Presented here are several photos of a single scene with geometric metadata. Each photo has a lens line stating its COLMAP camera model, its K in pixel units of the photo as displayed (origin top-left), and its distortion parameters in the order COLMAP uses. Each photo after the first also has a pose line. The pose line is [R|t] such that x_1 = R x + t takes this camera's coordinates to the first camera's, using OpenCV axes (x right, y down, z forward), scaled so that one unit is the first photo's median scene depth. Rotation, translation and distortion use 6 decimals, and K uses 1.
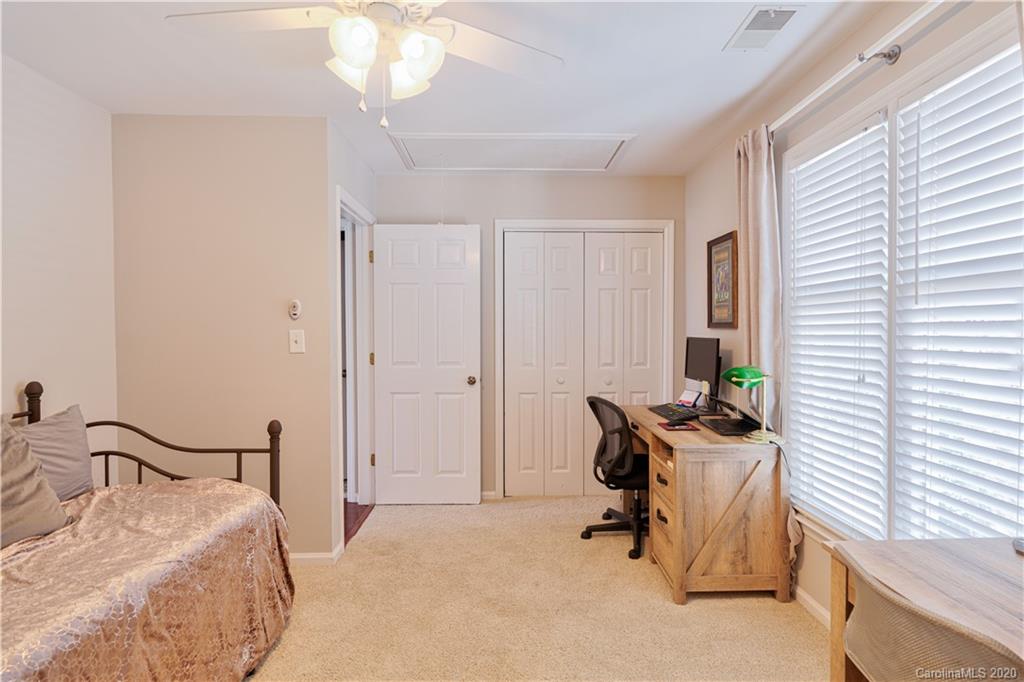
lens RADIAL K [[511.7, 0, 512.0], [0, 511.7, 341.0], [0, 0, 1]] dist [-0.003359, 0.000020]
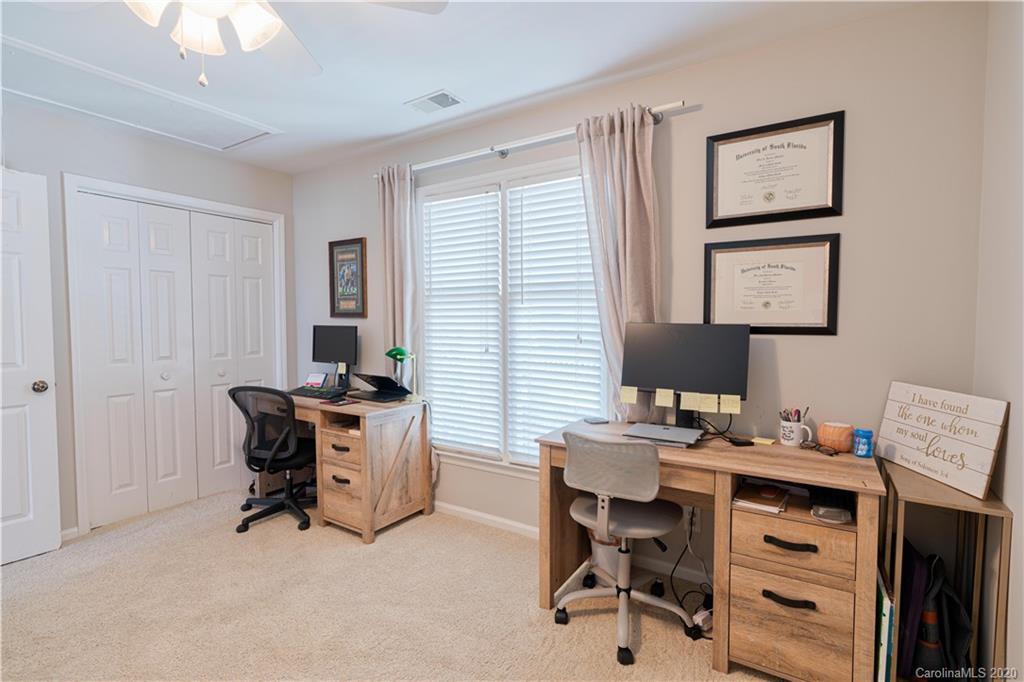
lens RADIAL K [[495.6, 0, 512.0], [0, 495.6, 341.0], [0, 0, 1]] dist [0.000879, 0.000489]
pose [[0.564185, -0.033521, 0.824967, -0.372604], [0.015577, 0.999430, 0.029957, 0.000833], [-0.825501, -0.004051, 0.564386, 0.044898]]
